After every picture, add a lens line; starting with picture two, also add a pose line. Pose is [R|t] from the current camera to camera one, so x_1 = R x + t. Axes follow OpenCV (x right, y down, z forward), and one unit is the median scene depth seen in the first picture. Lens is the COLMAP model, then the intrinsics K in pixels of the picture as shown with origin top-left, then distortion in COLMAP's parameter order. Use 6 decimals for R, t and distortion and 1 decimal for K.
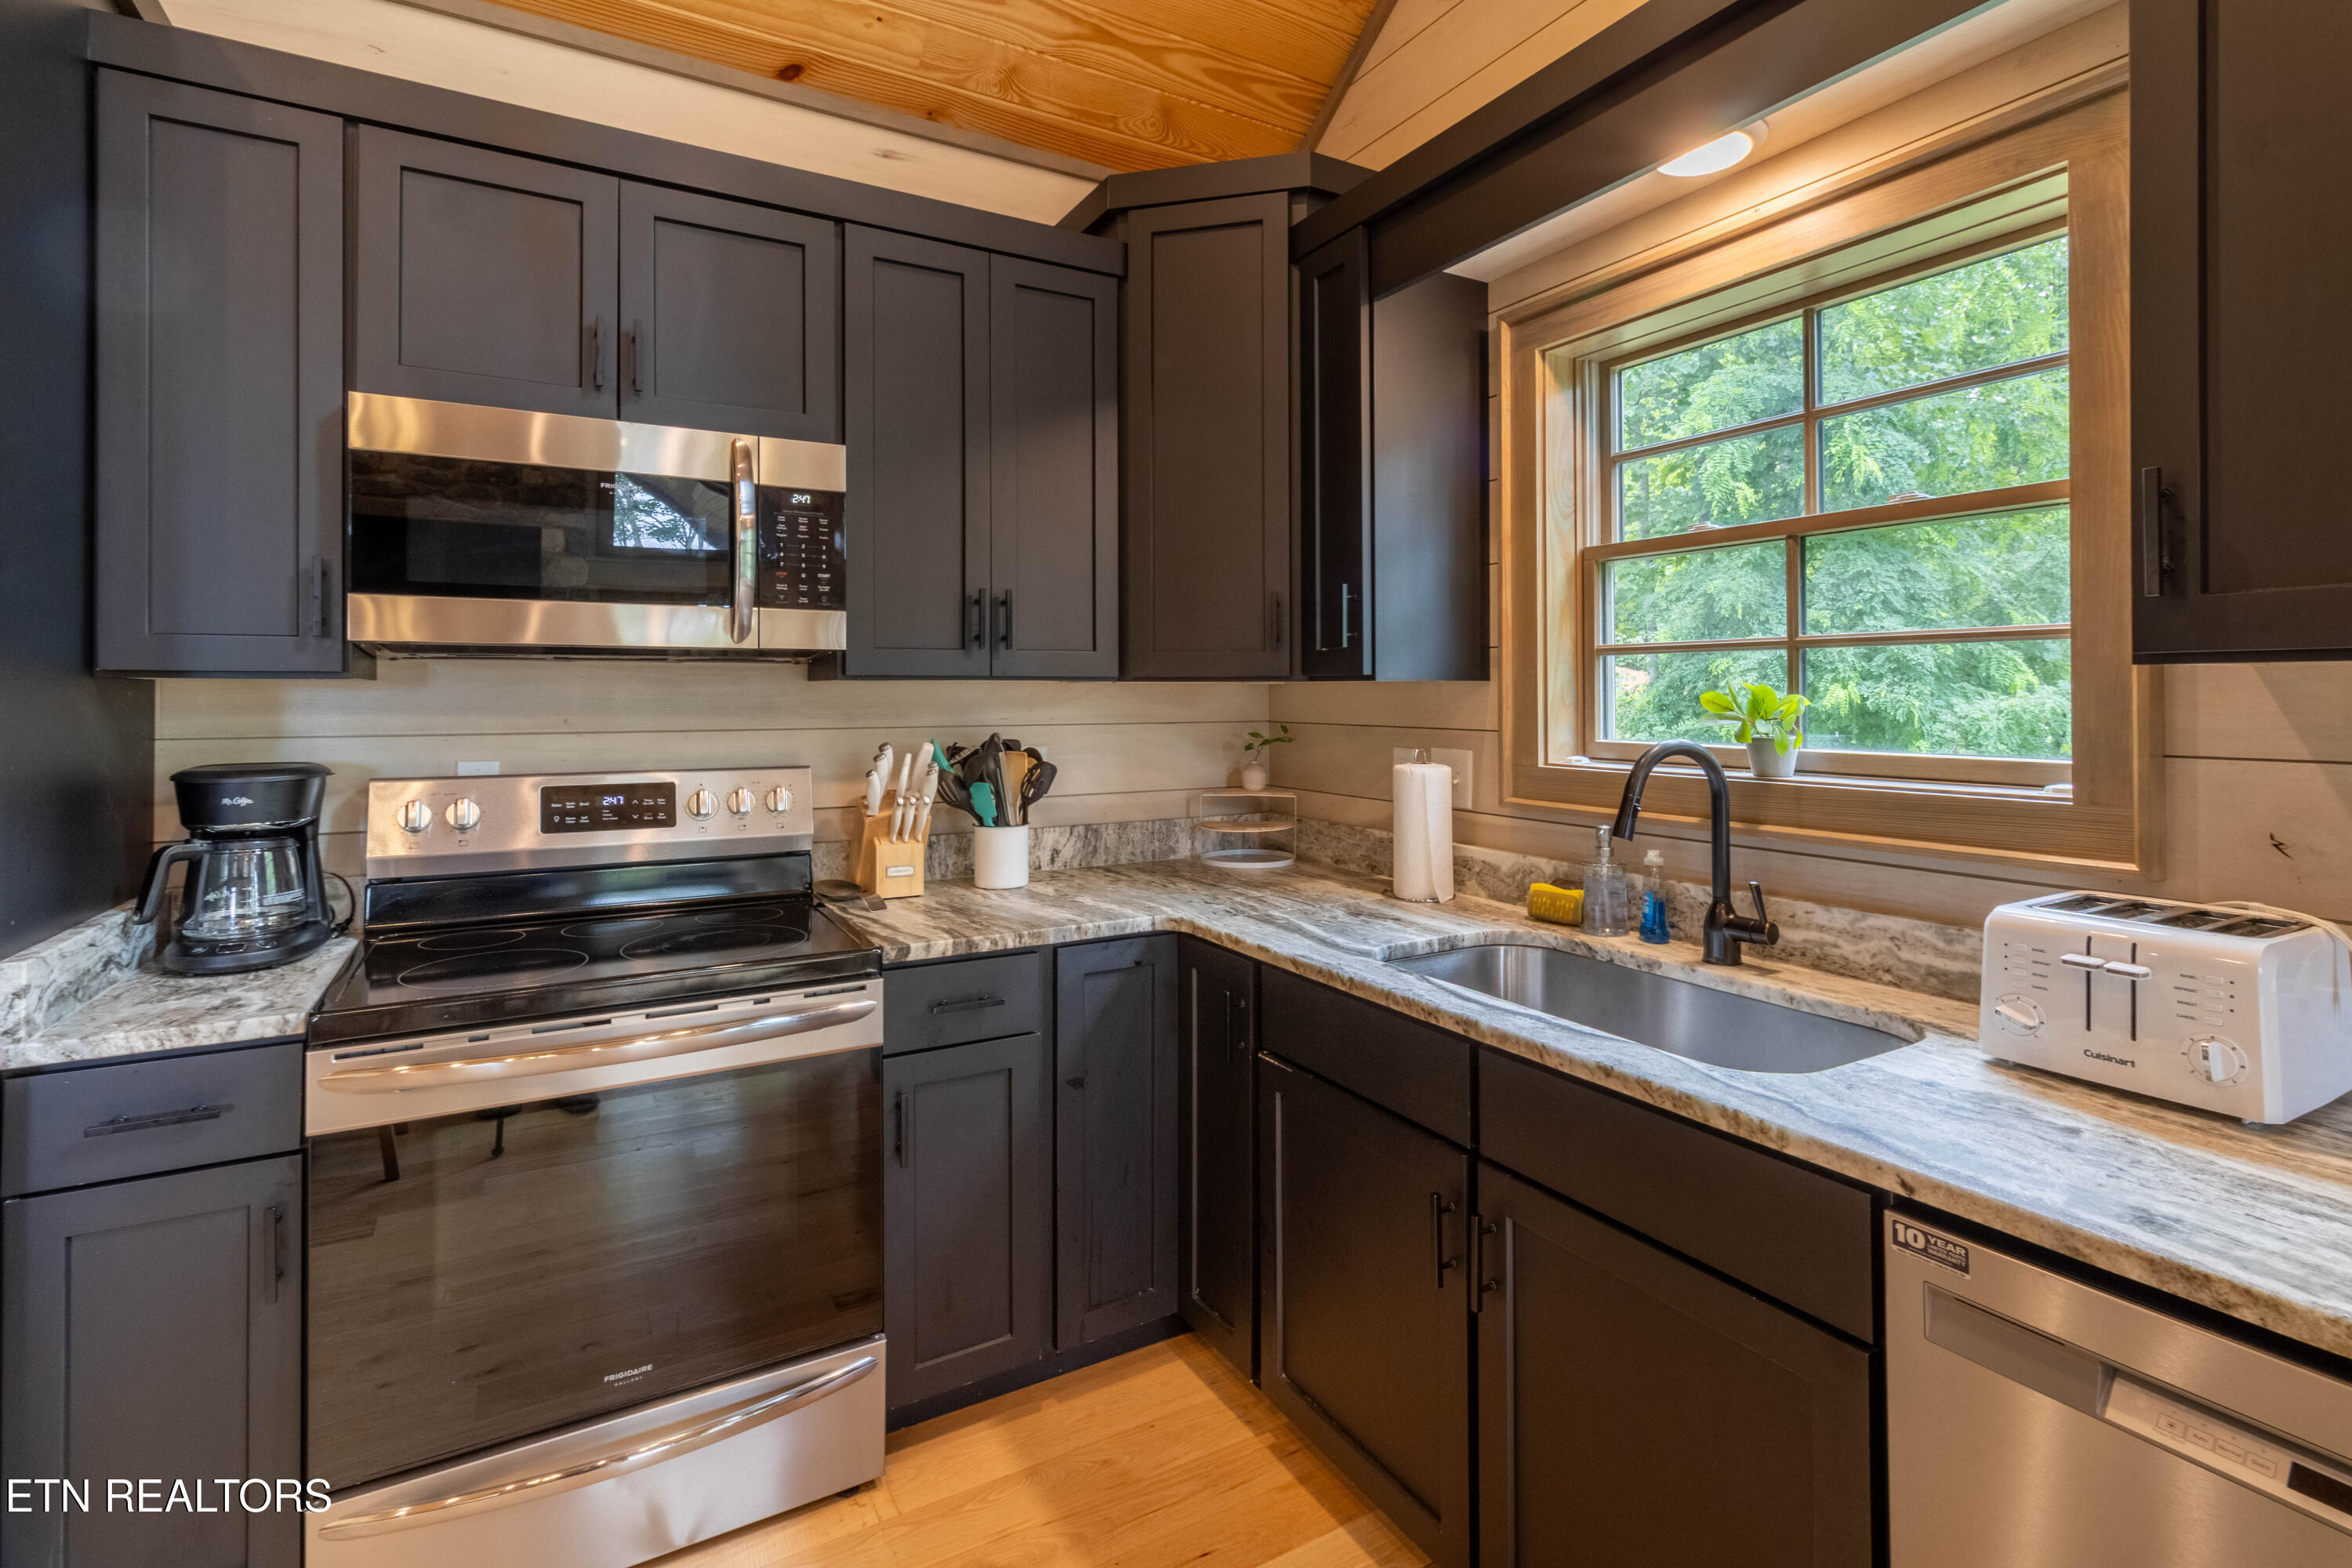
lens RADIAL K [[1098.6, 0, 1199.3], [0, 1098.6, 720.7], [0, 0, 1]] dist [0.012890, -0.001551]
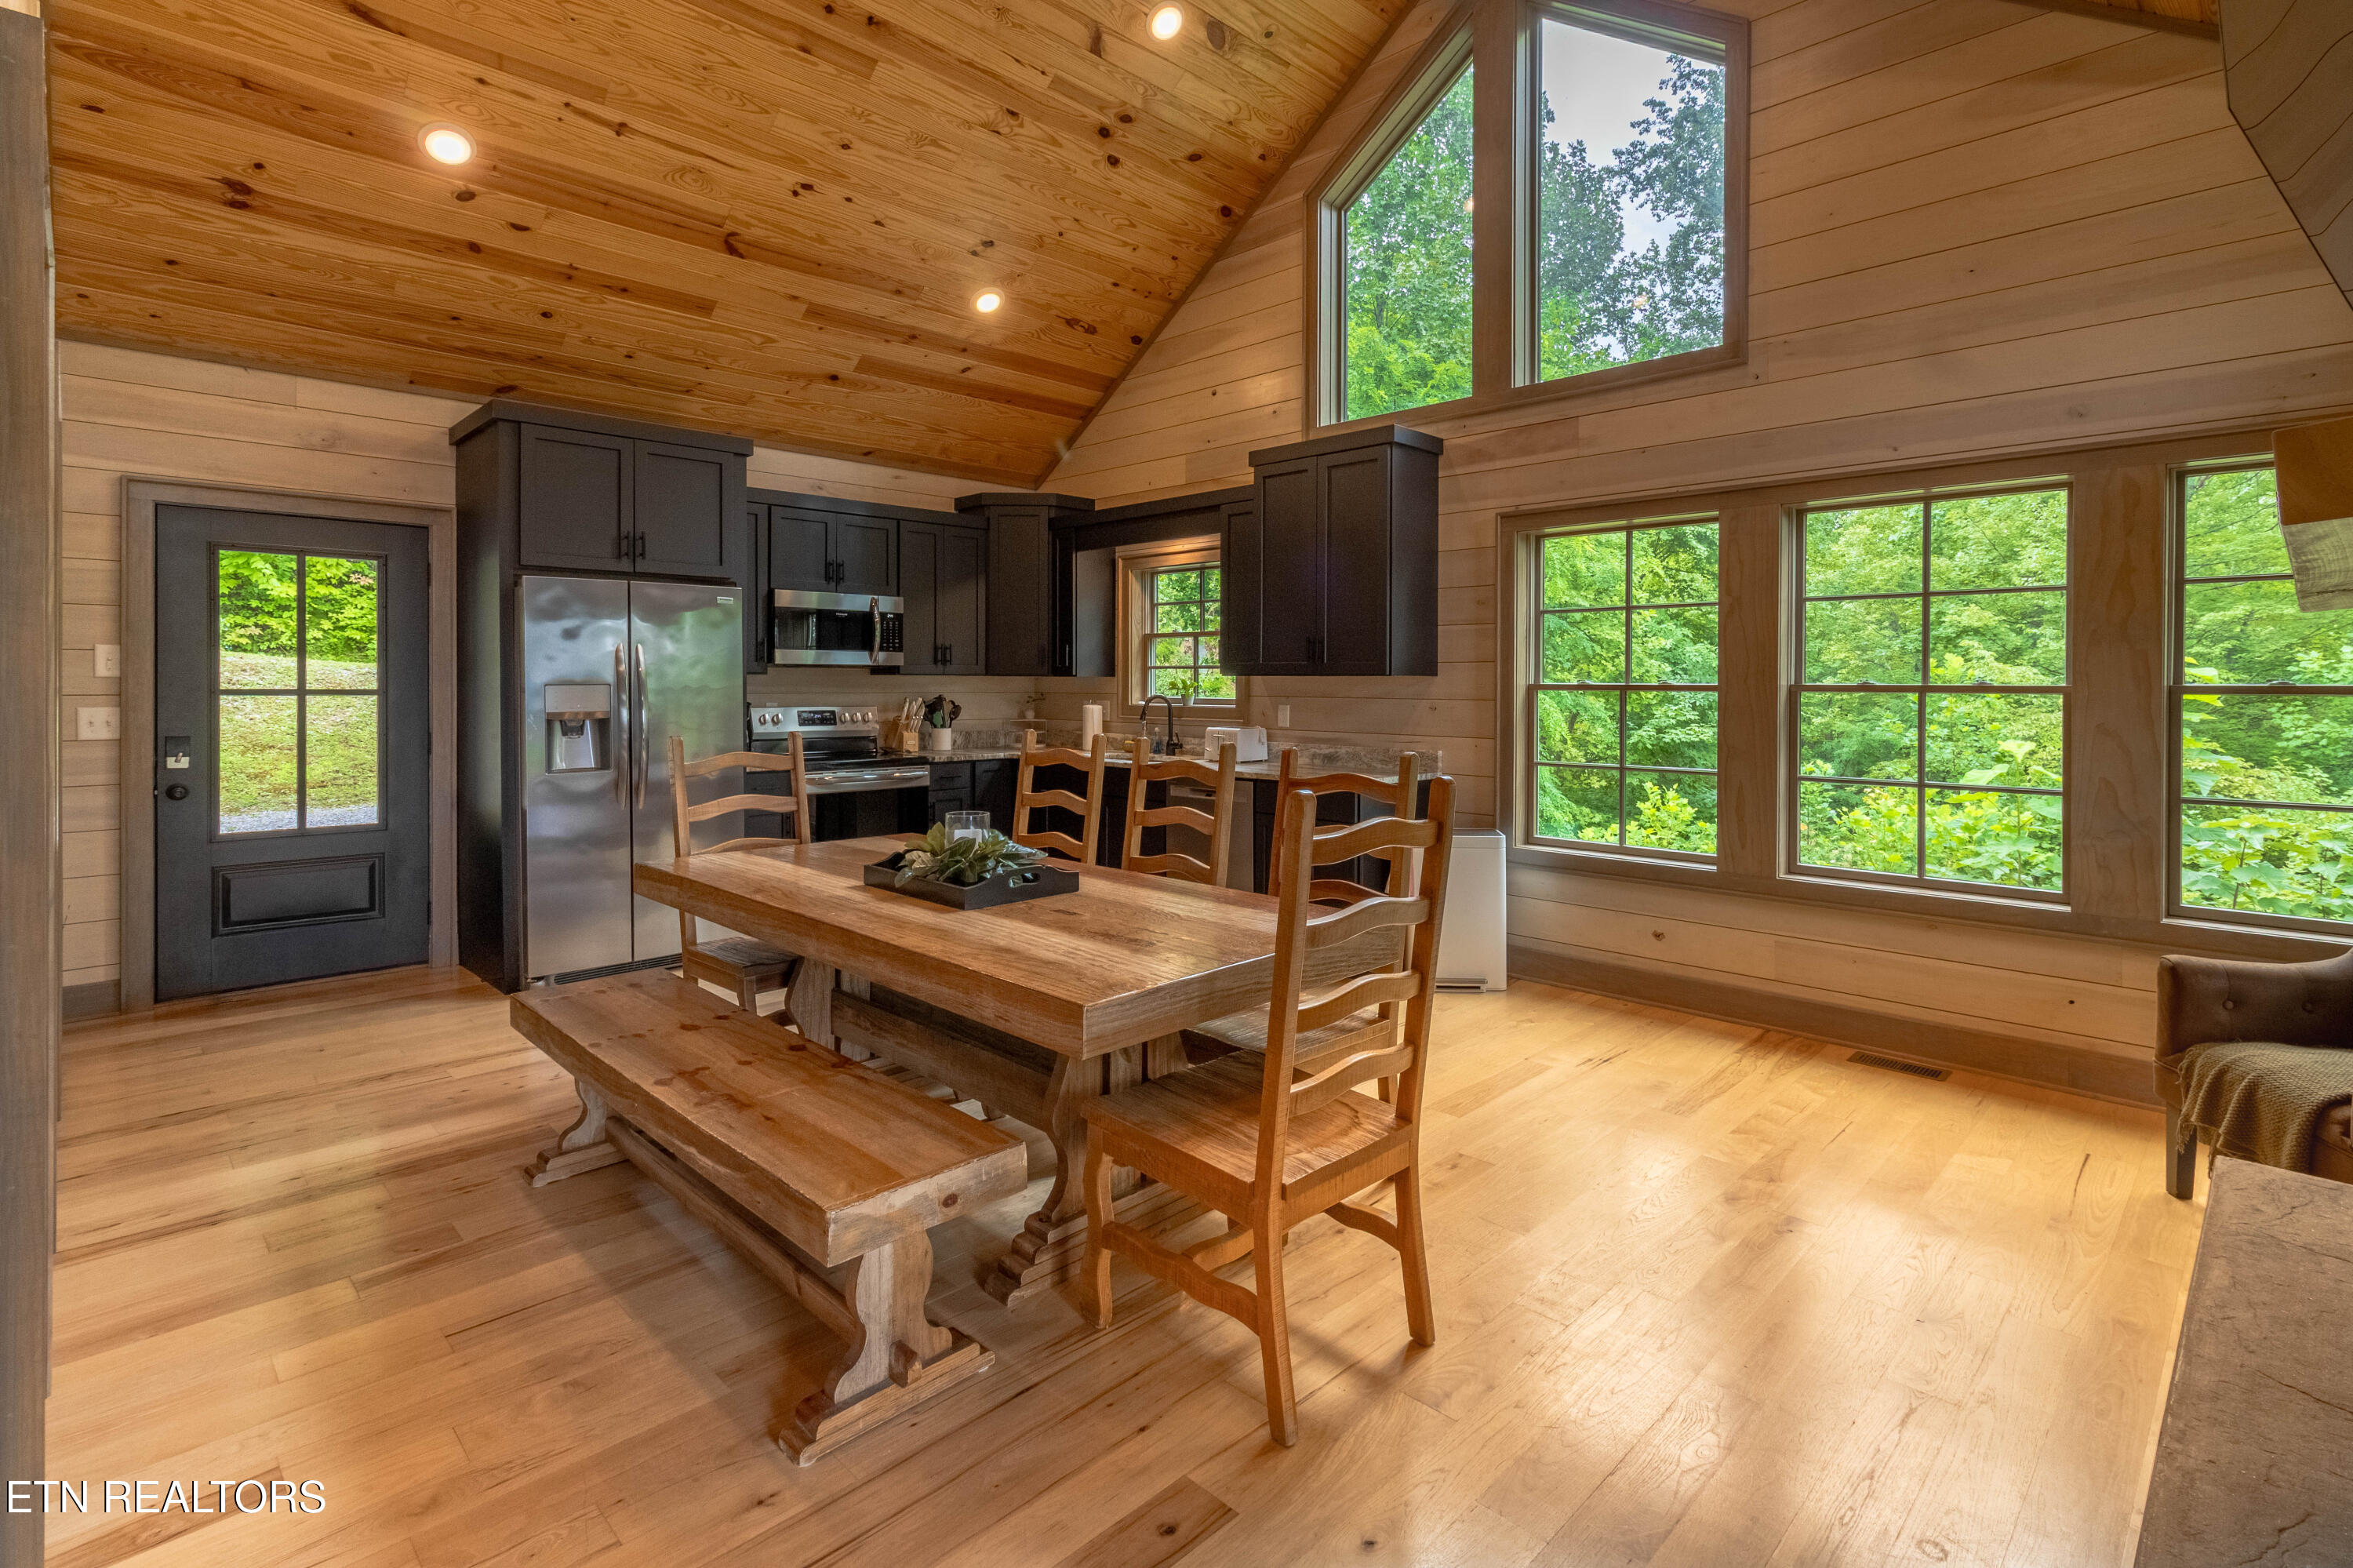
lens RADIAL K [[1149.3, 0, 1147.7], [0, 1149.3, 736.3], [0, 0, 1]] dist [0.025447, -0.002249]
pose [[0.975427, -0.004478, 0.220277, -0.363752], [-0.000813, 0.999713, 0.023925, 0.054515], [-0.220321, -0.023516, 0.975144, -2.226261]]
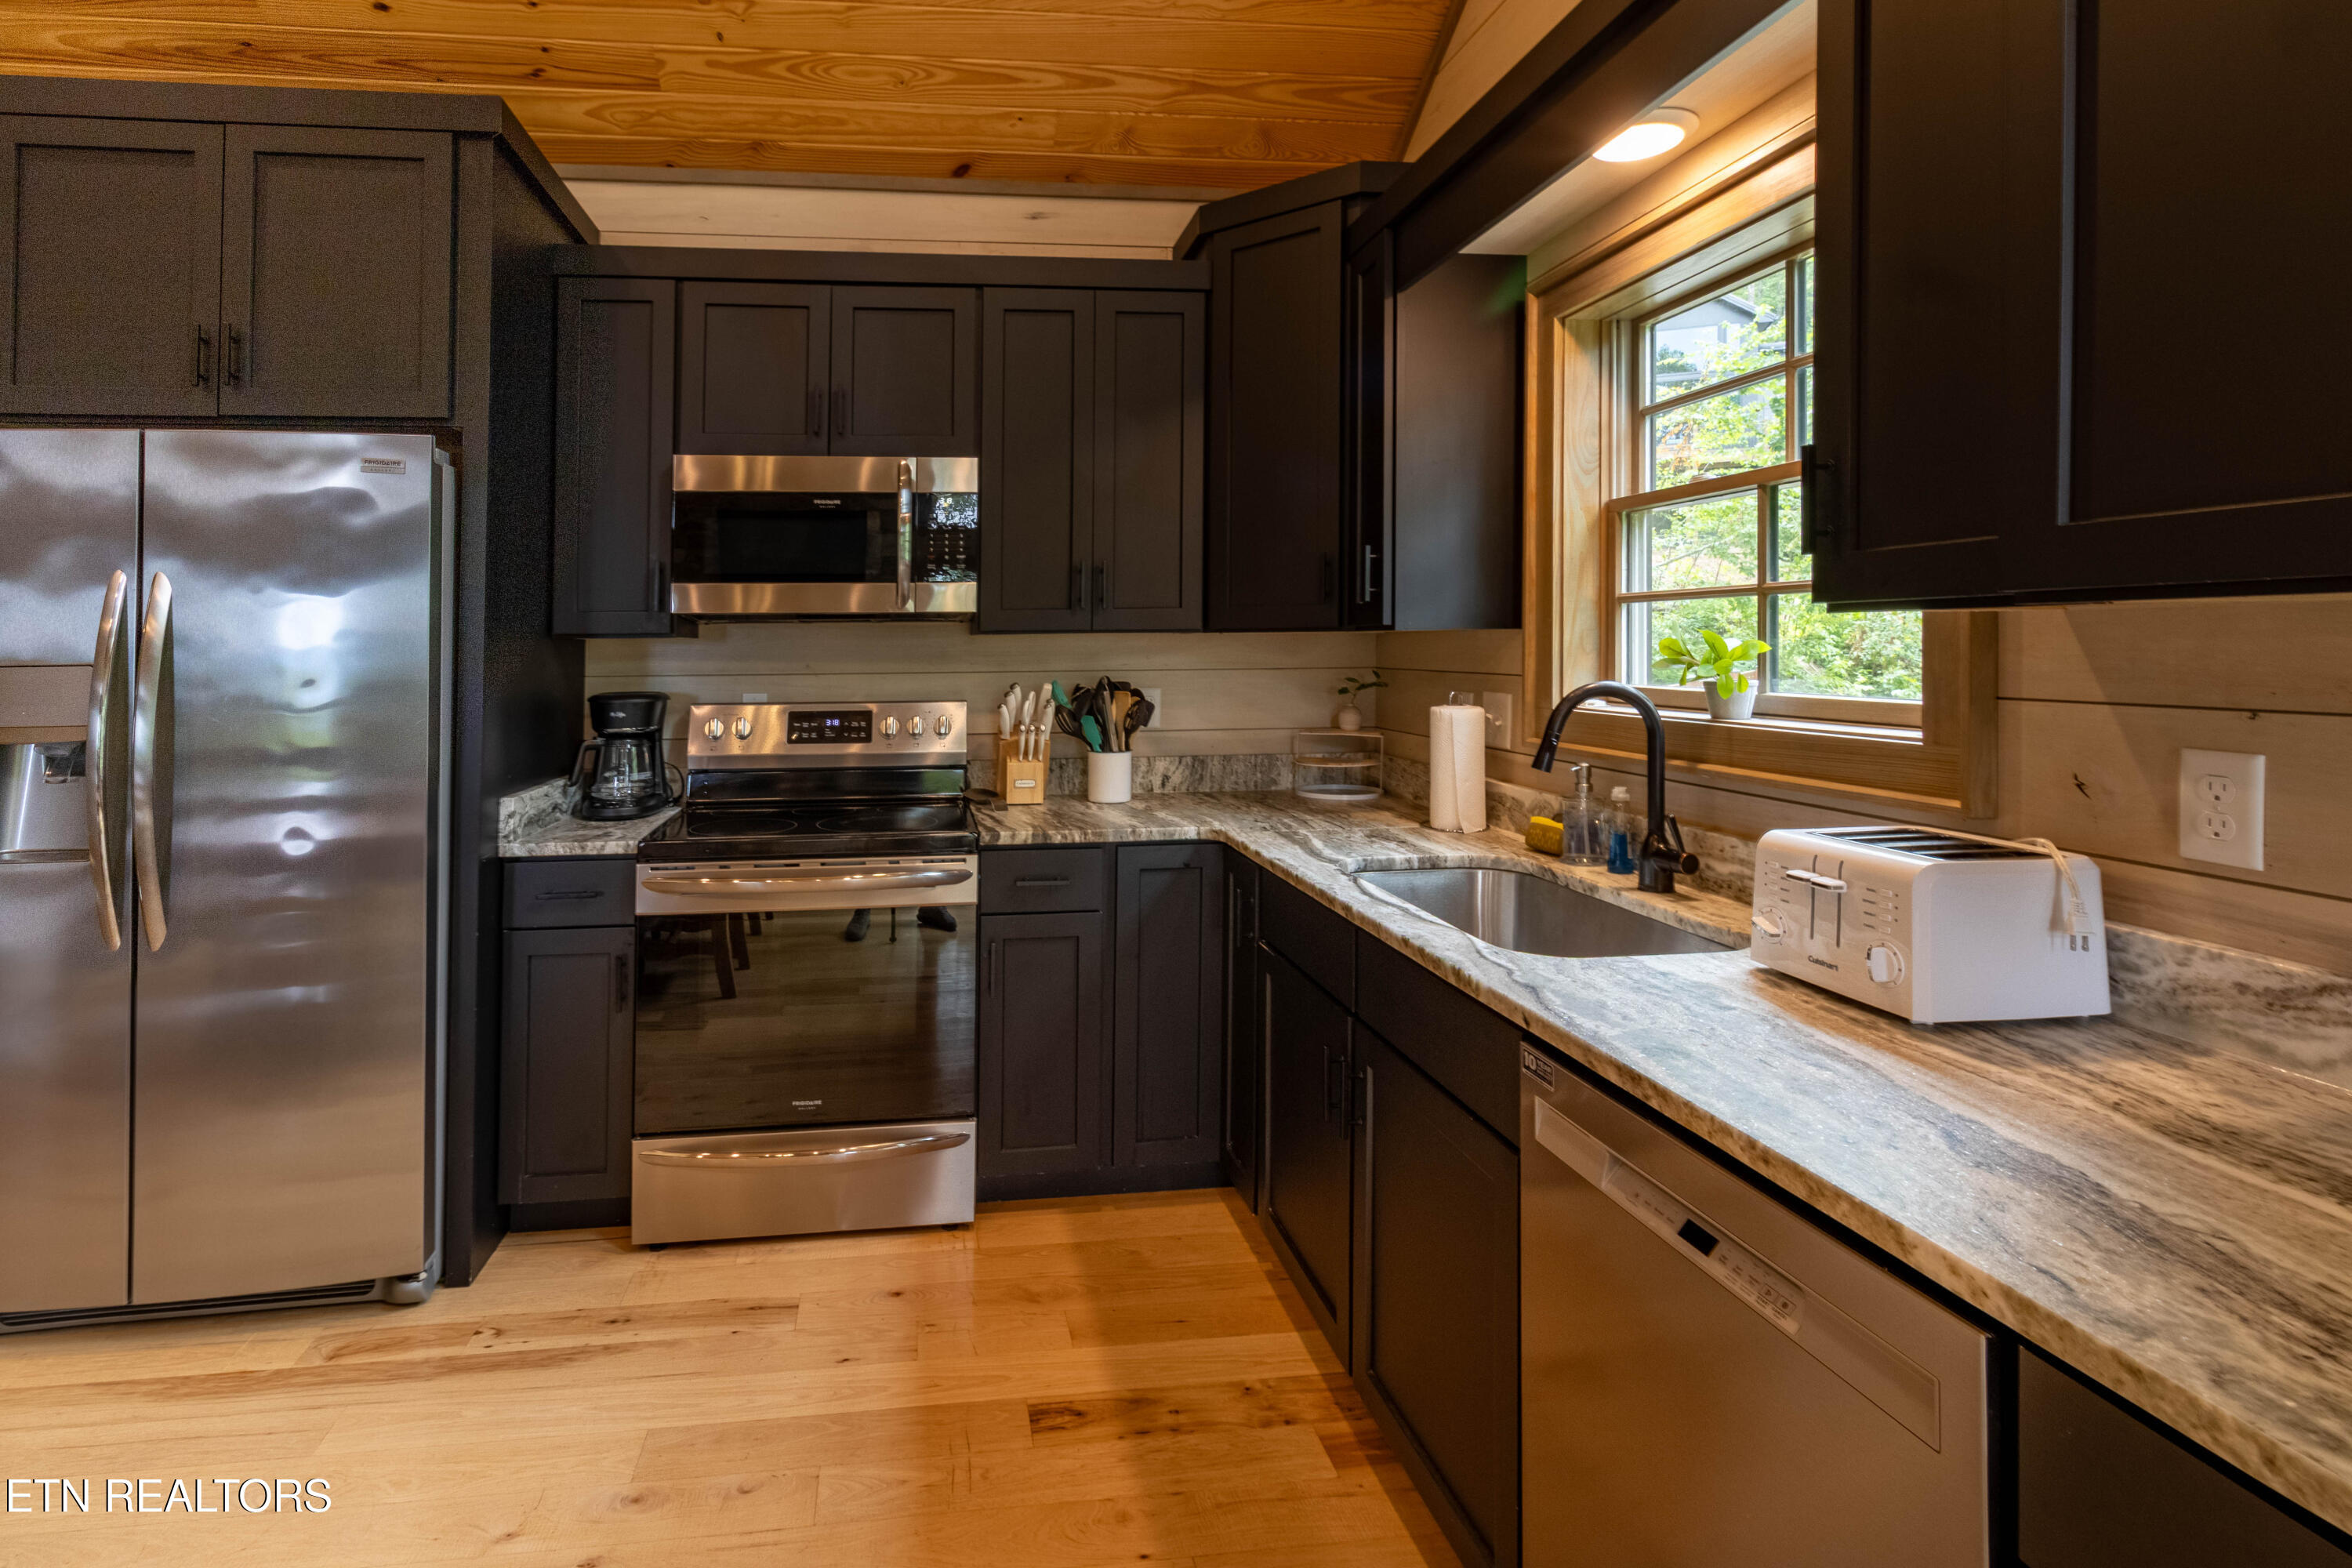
lens RADIAL K [[1148.7, 0, 1046.7], [0, 1148.7, 656.5], [0, 0, 1]] dist [0.025447, -0.002249]
pose [[0.909294, -0.002744, -0.416146, 0.332809], [-0.002699, 0.999918, -0.012491, 0.006294], [0.416147, 0.012481, 0.909212, -0.223097]]
